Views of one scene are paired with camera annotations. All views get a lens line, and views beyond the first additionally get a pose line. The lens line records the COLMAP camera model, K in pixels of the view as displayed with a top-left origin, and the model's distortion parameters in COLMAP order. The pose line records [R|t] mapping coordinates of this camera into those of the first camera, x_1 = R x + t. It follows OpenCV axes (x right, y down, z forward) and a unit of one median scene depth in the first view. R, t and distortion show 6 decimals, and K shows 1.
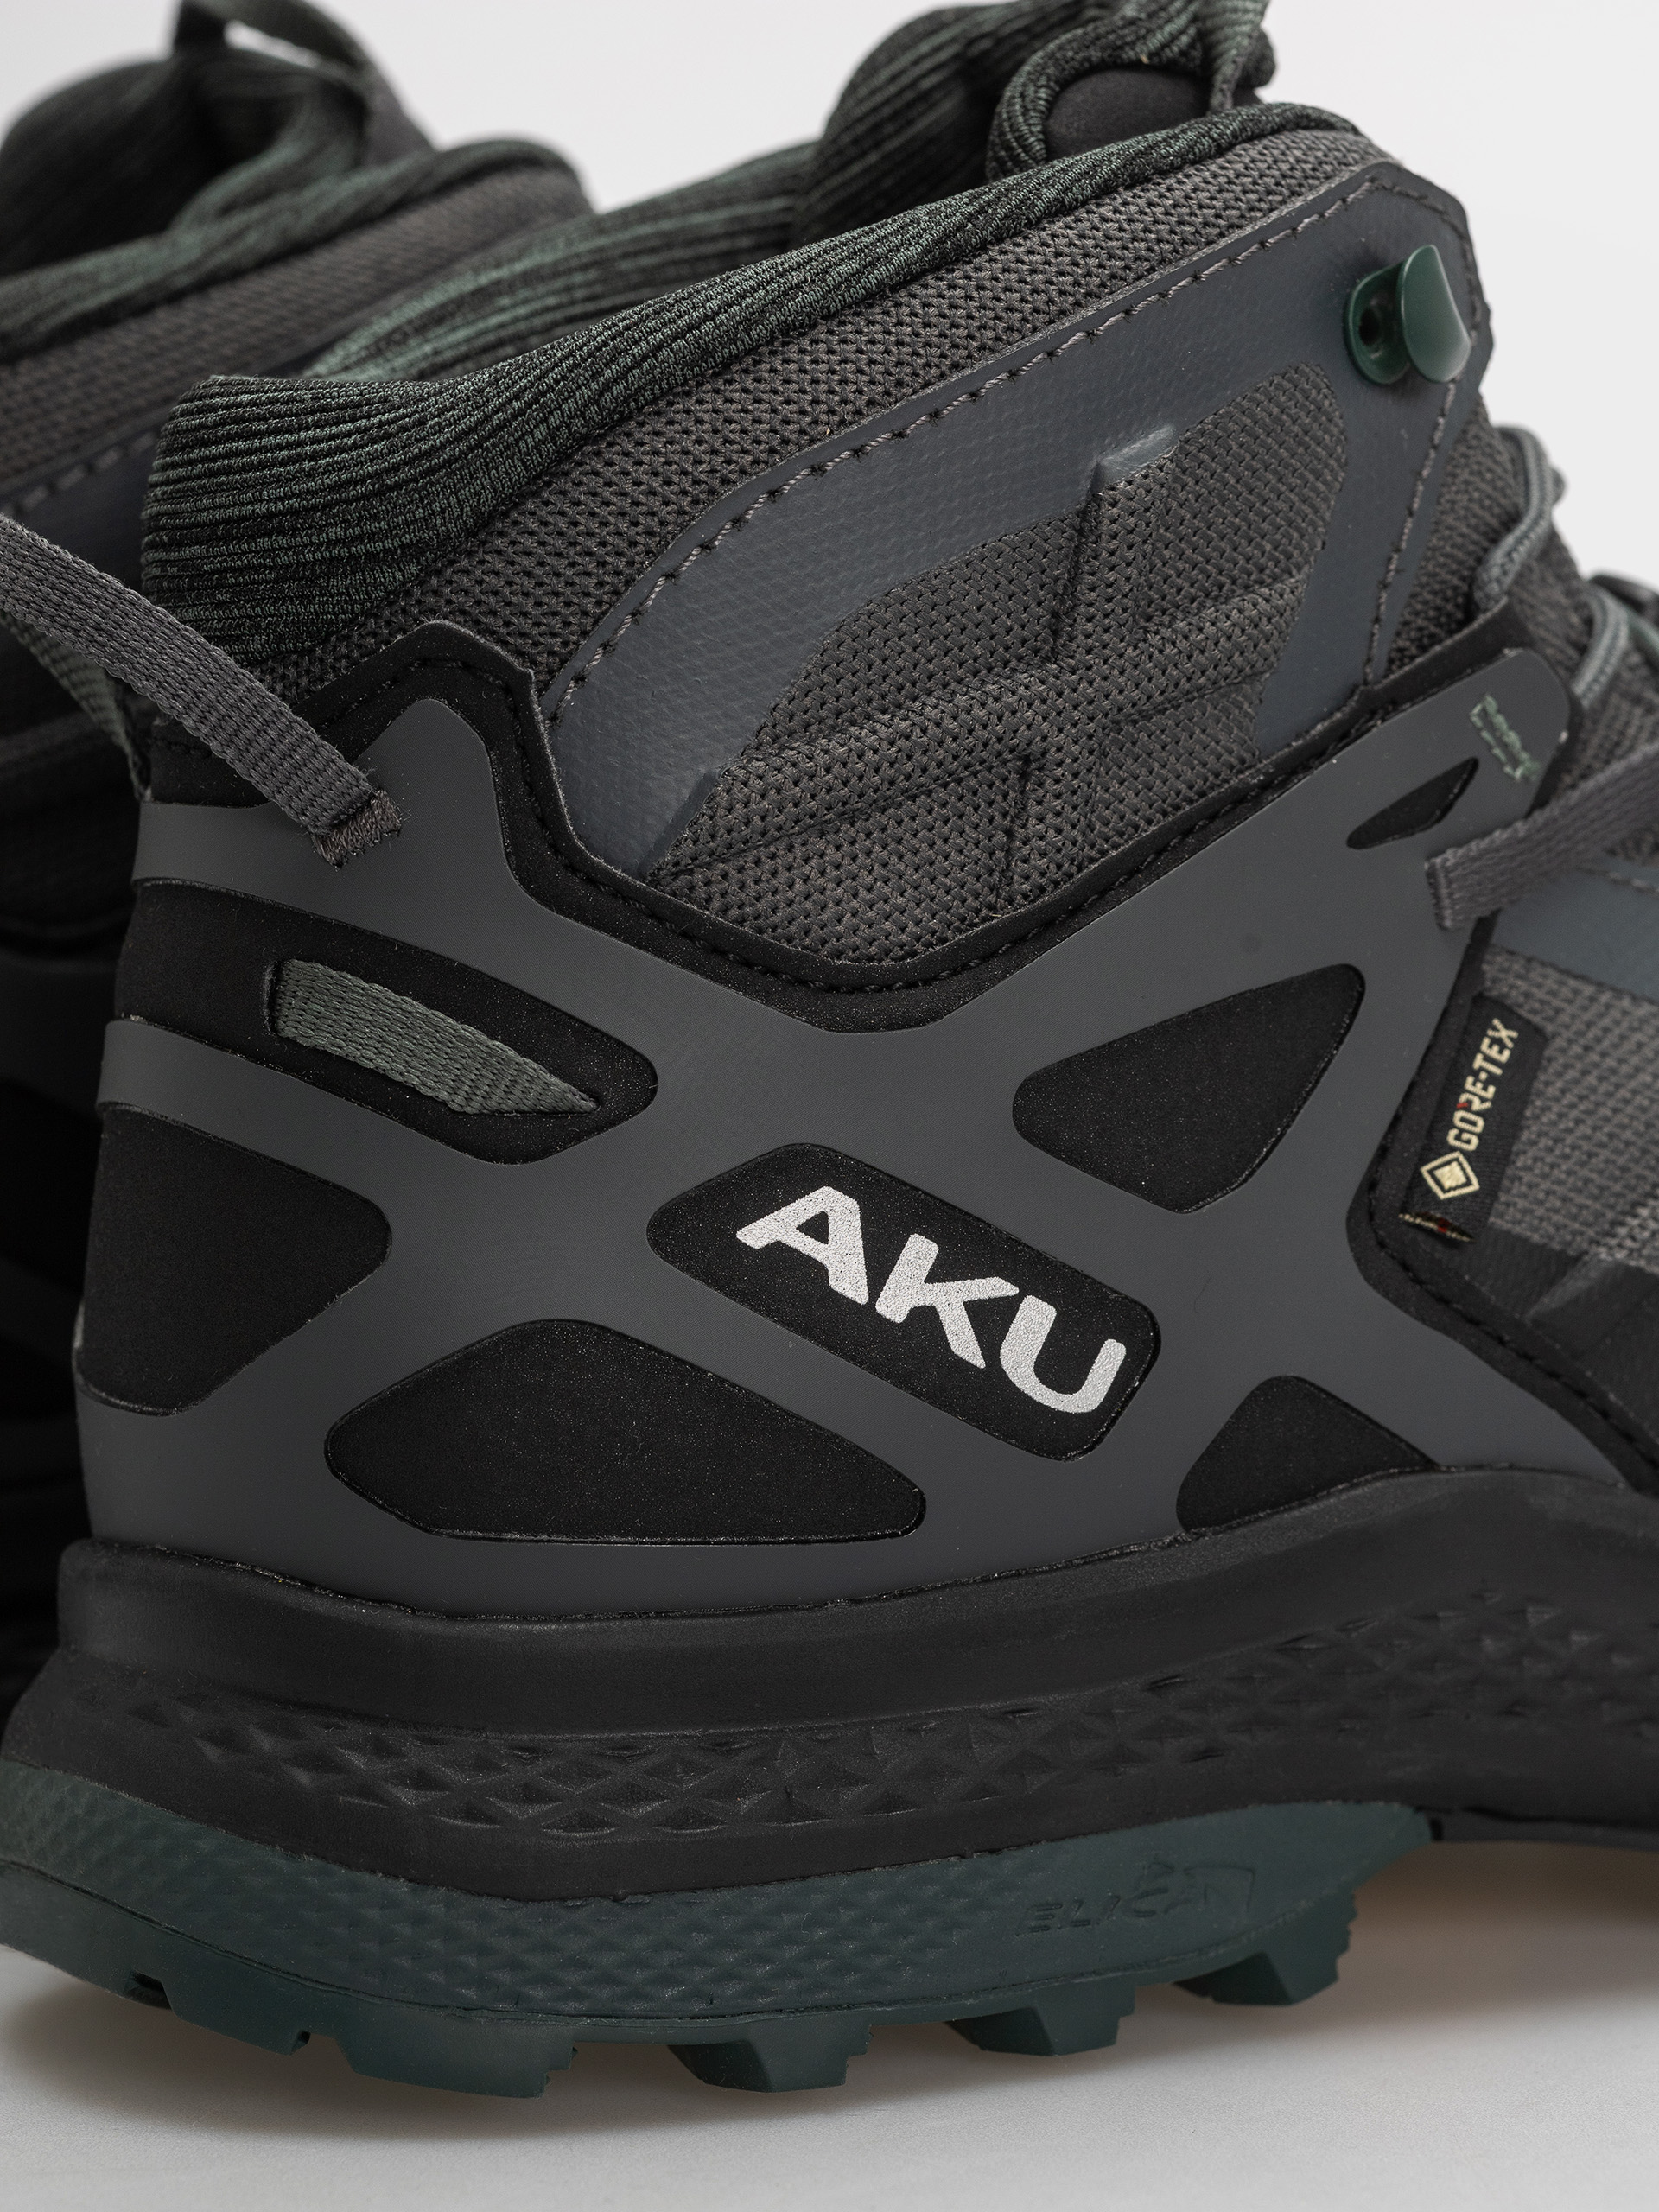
lens RADIAL K [[6496.2, 0, 829.5], [0, 6496.2, 1106.0], [0, 0, 1]] dist [0.056816, 0.375628]
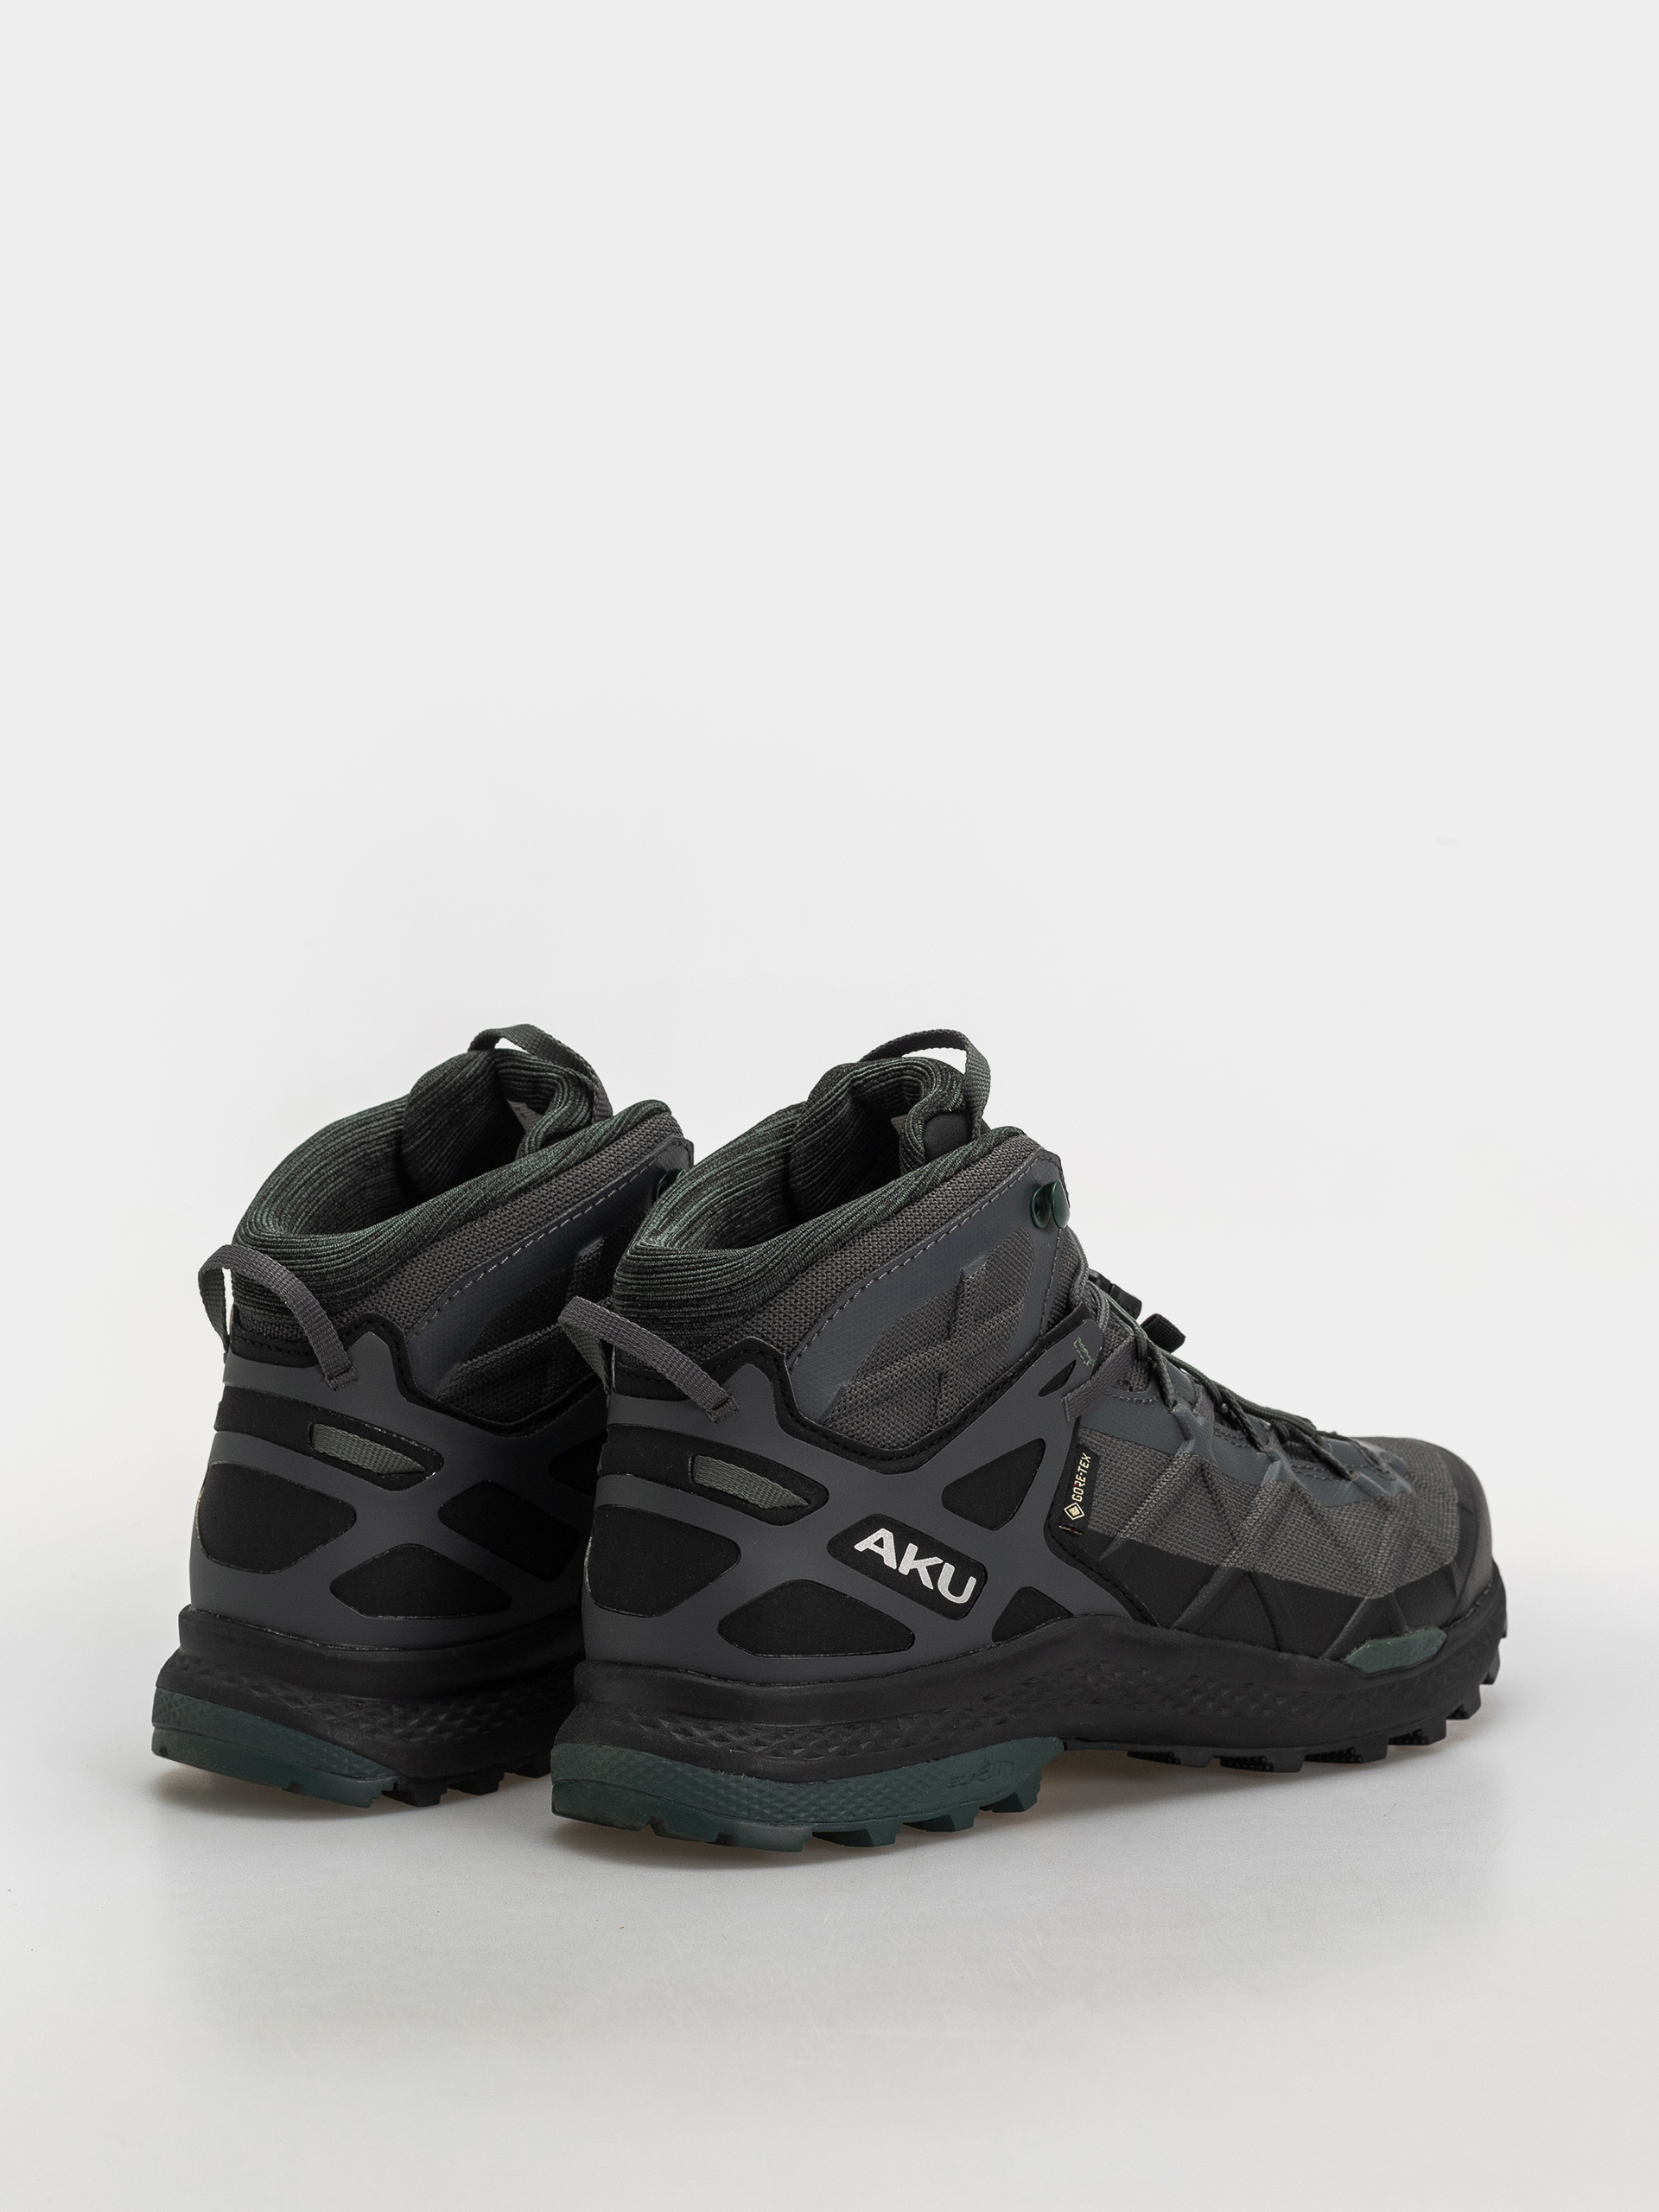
lens RADIAL K [[5232.5, 0, 829.5], [0, 5232.5, 1106.0], [0, 0, 1]] dist [0.097642, 0.106038]
pose [[0.978321, -0.020133, 0.206111, -0.488048], [0.024677, 0.999505, -0.019496, -0.127352], [-0.205617, 0.024159, 0.978334, -1.237562]]
